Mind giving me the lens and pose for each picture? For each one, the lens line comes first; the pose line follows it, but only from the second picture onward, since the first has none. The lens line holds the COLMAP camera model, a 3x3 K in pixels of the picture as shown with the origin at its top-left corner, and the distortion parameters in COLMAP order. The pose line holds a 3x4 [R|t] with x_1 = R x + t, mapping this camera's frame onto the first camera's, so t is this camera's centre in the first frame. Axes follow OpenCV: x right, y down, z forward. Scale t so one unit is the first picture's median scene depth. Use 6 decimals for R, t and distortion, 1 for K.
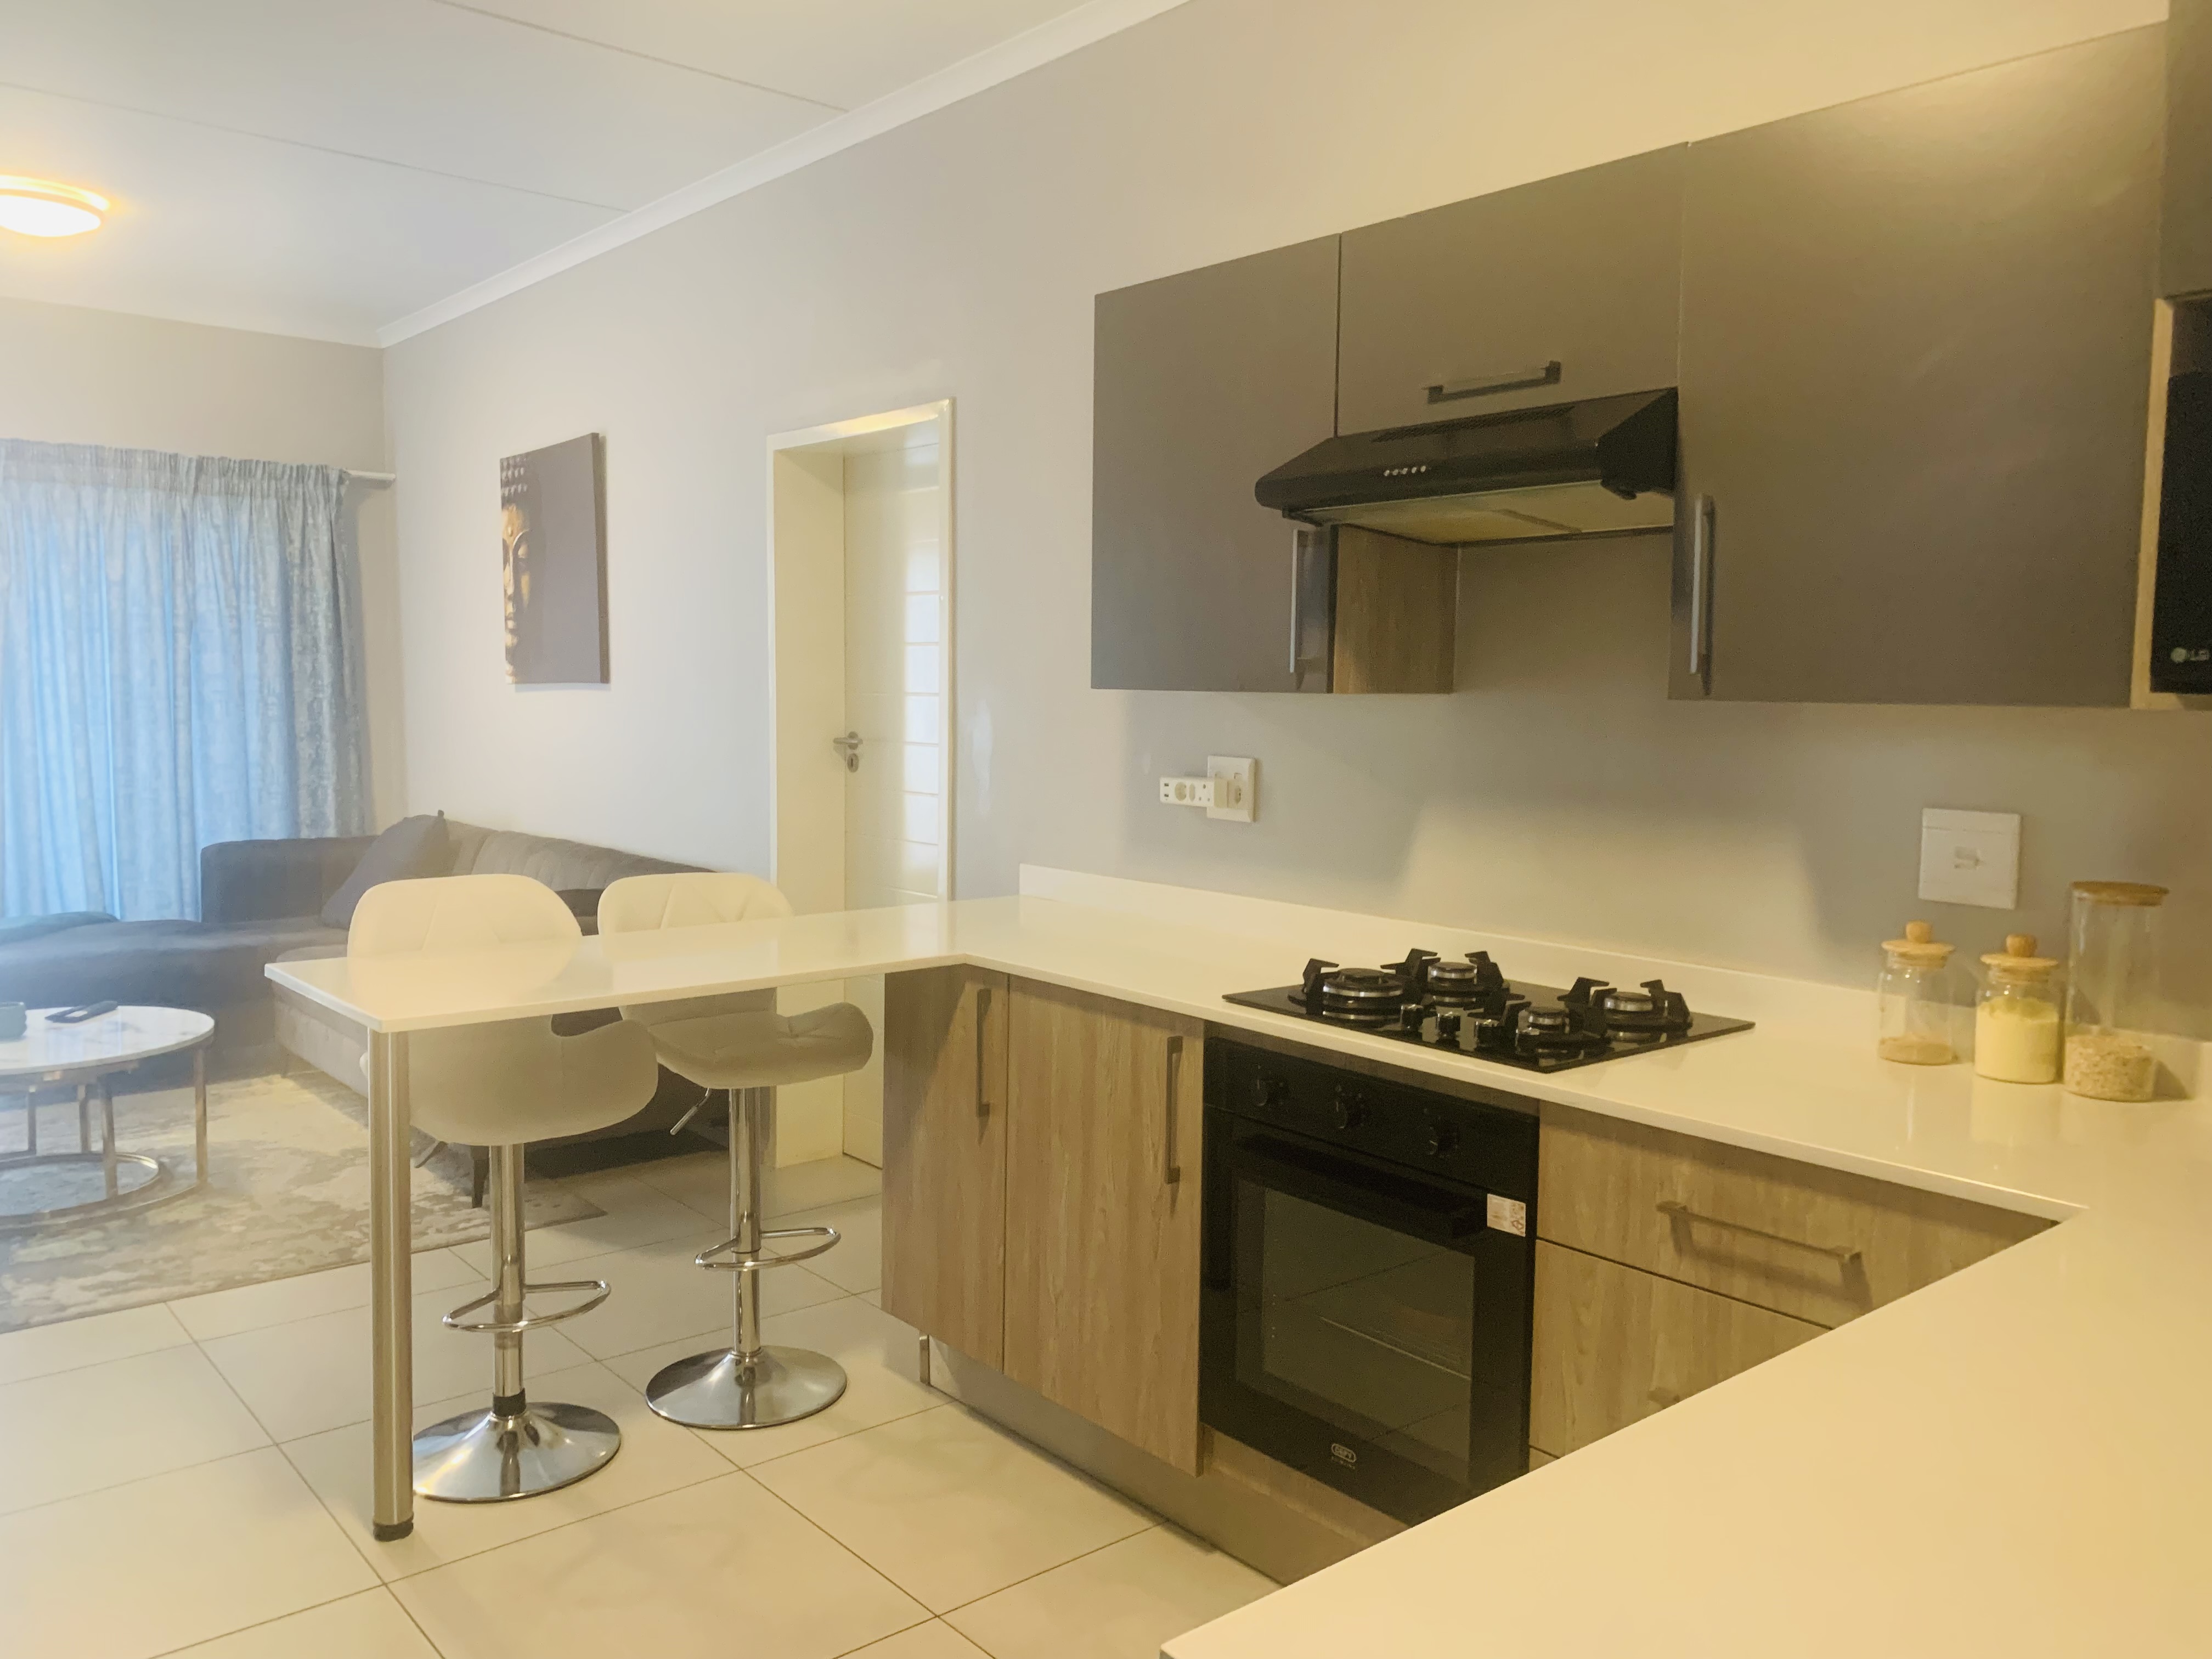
lens RADIAL K [[1699.1, 0, 1105.2], [0, 1699.1, 819.2], [0, 0, 1]] dist [0.050230, -0.057258]
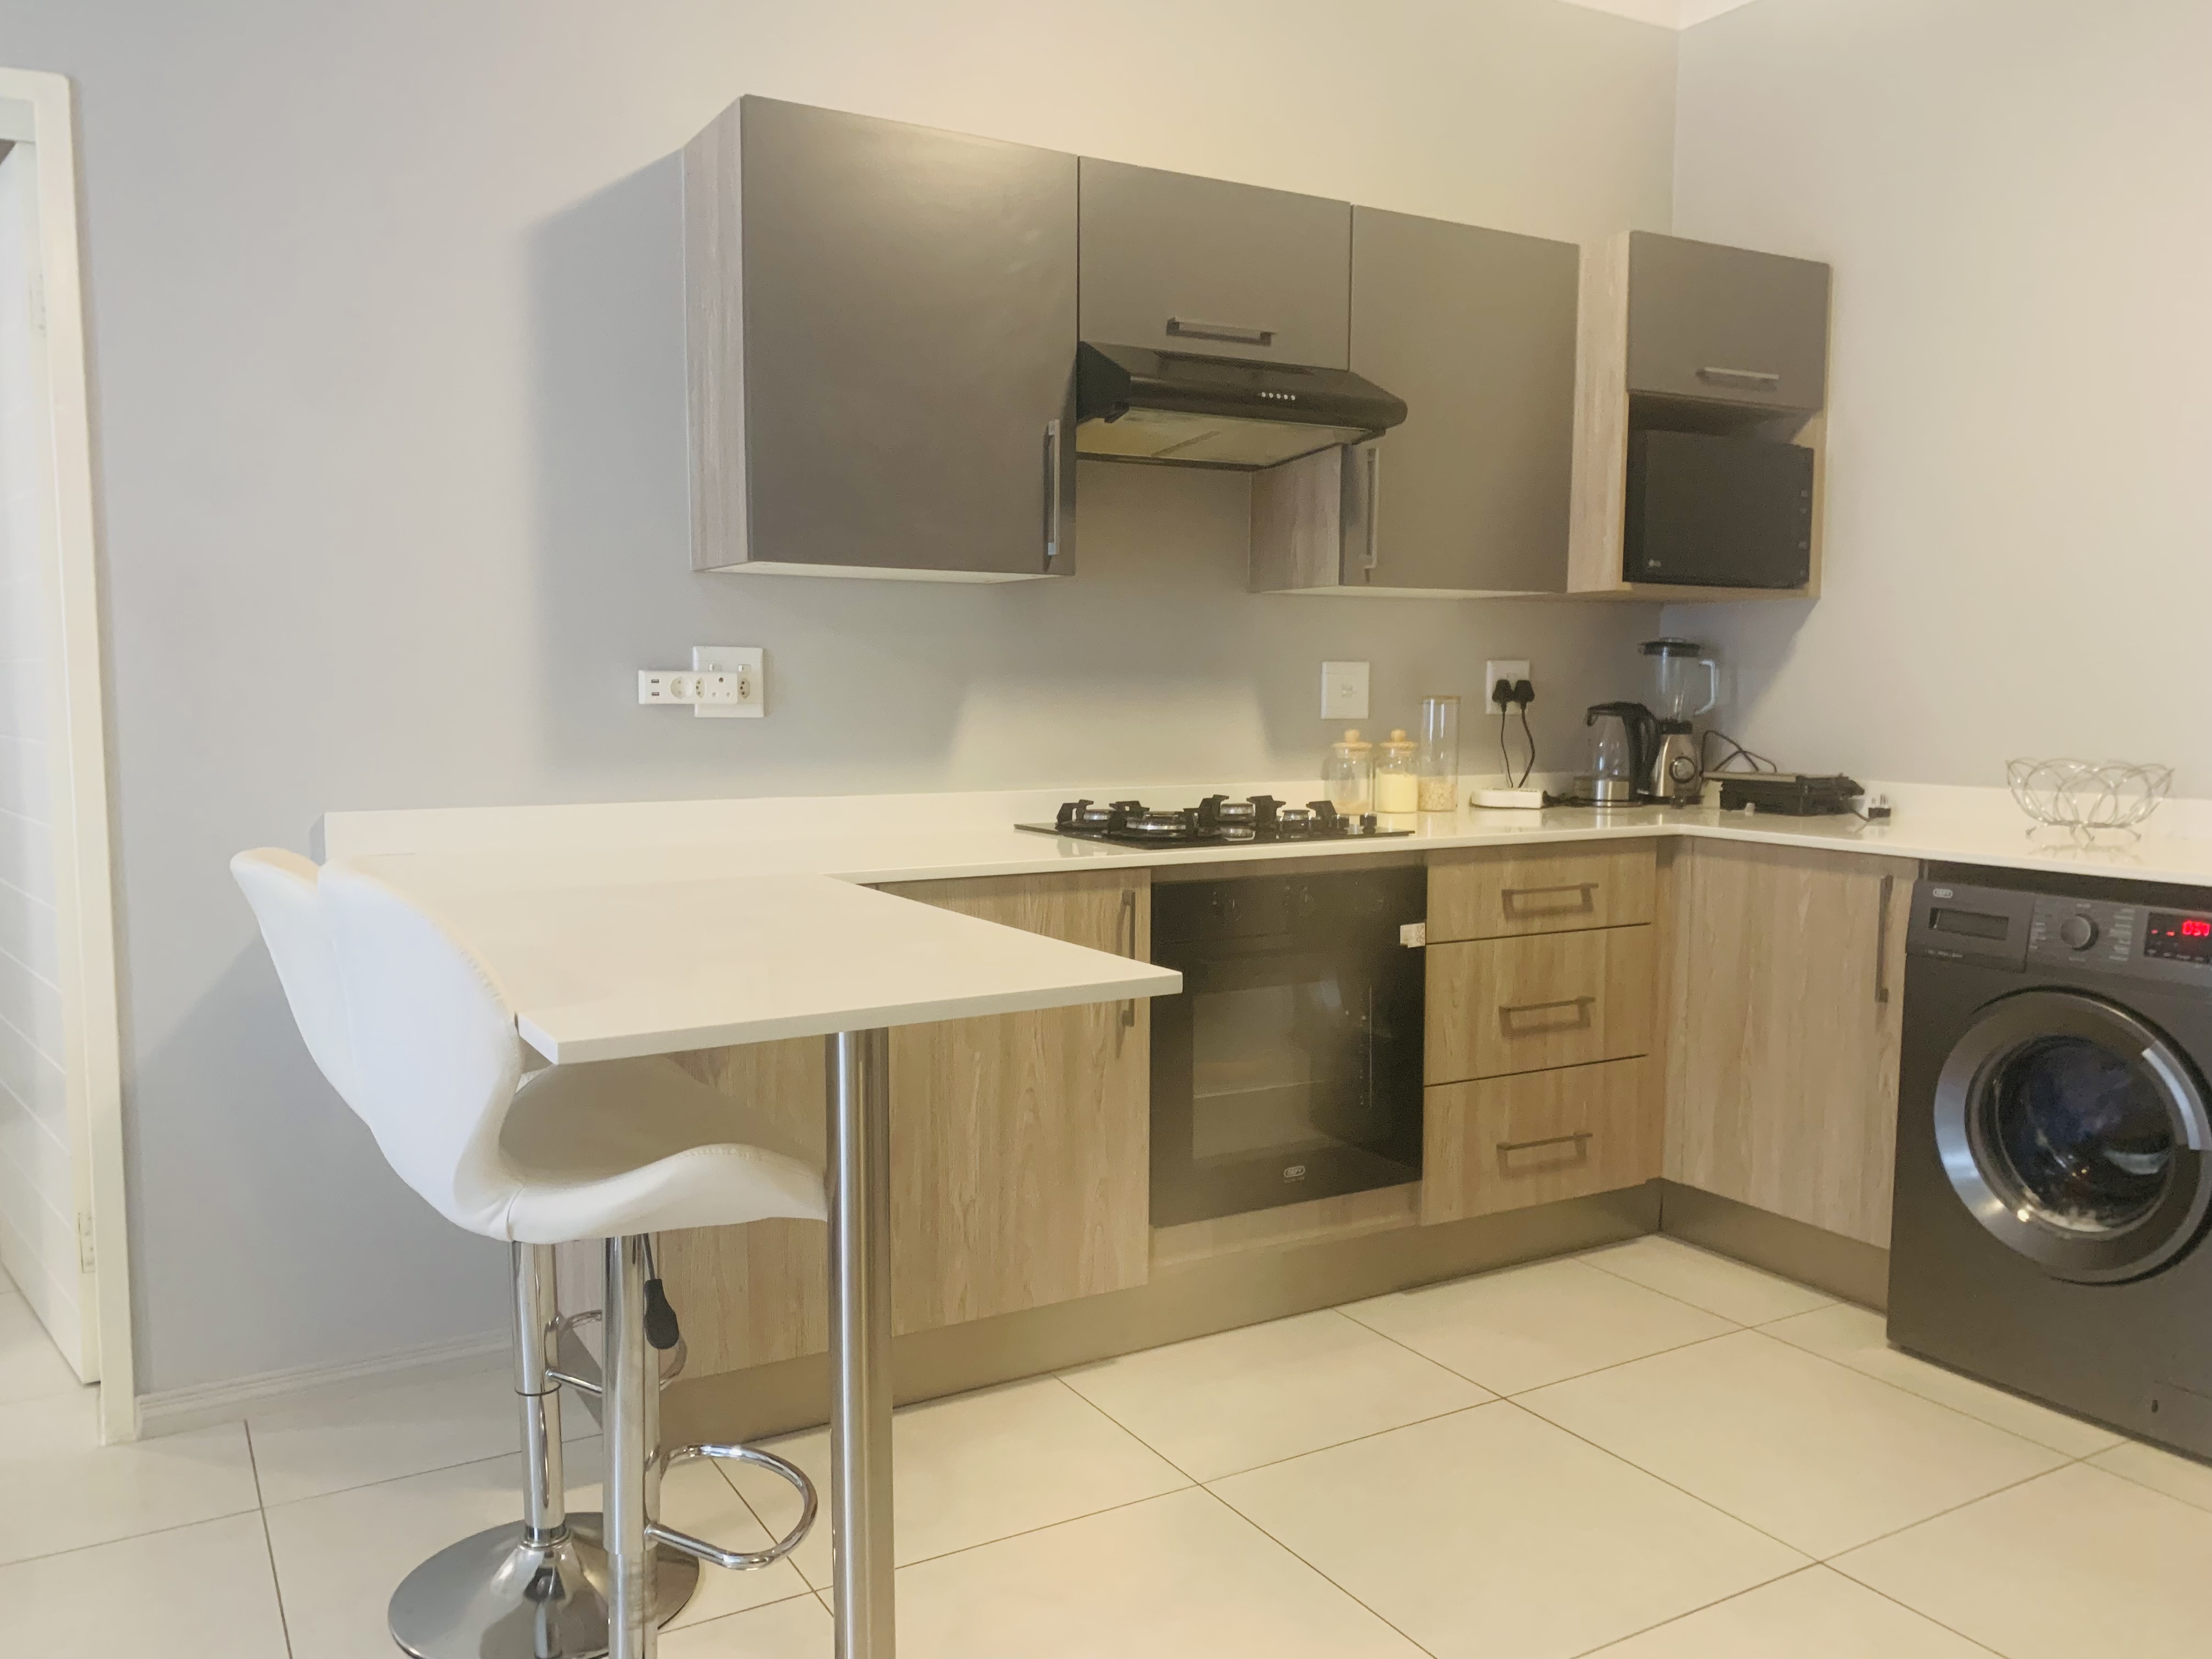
lens RADIAL K [[1699.1, 0, 1103.8], [0, 1699.1, 851.3], [0, 0, 1]] dist [0.050230, -0.057258]
pose [[0.172709, -0.109372, 0.978882, -0.571665], [0.080693, 0.992046, 0.096606, -0.000237], [-0.981662, 0.062304, 0.180161, 0.465027]]
